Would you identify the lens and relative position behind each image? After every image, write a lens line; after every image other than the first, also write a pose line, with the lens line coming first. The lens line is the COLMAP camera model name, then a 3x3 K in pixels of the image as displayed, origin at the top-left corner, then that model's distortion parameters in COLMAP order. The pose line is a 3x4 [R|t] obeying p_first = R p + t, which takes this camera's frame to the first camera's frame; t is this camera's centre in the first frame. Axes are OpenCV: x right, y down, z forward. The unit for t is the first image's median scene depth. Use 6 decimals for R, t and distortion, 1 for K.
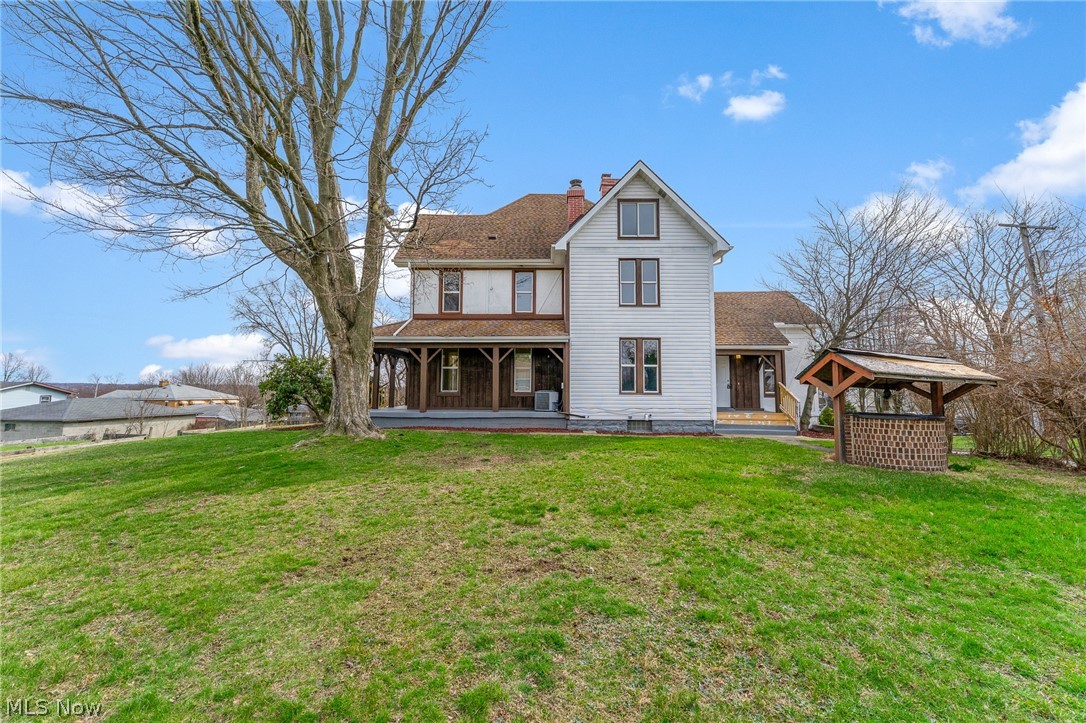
lens RADIAL K [[444.2, 0, 546.3], [0, 444.2, 377.8], [0, 0, 1]] dist [-0.000418, 0.000354]
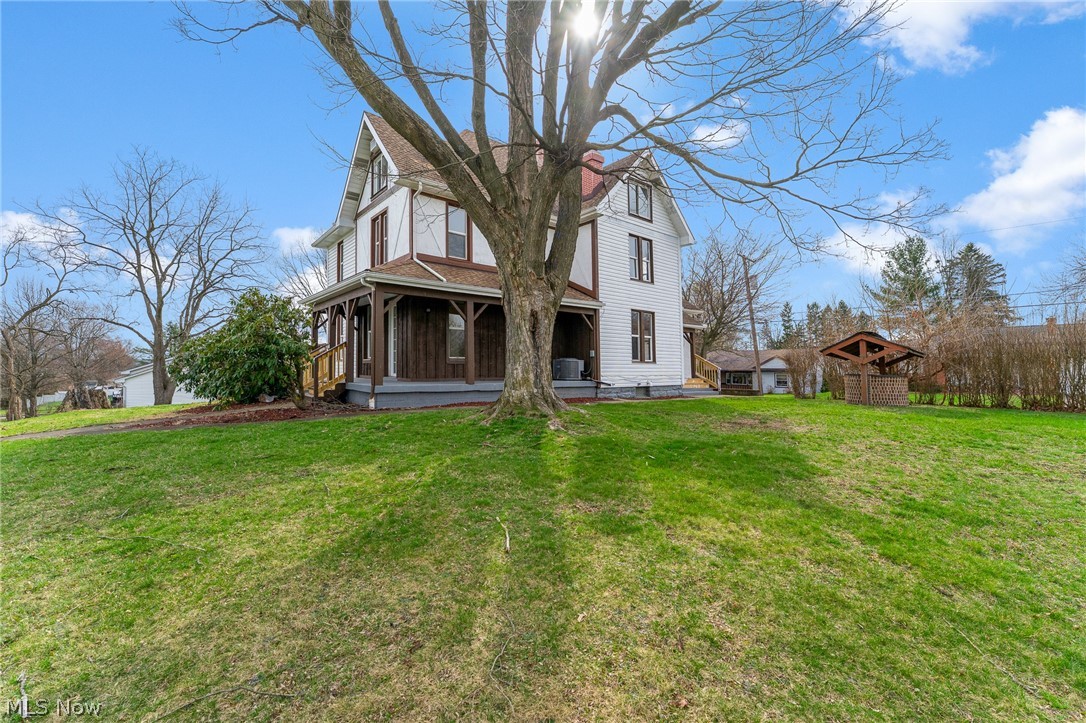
lens RADIAL K [[465.0, 0, 543.7], [0, 465.0, 373.8], [0, 0, 1]] dist [-0.043905, 0.000090]
pose [[0.751539, -0.008677, 0.659632, -0.714754], [-0.022043, 0.999025, 0.038256, 0.025591], [-0.659320, -0.043291, 0.750615, 0.302094]]
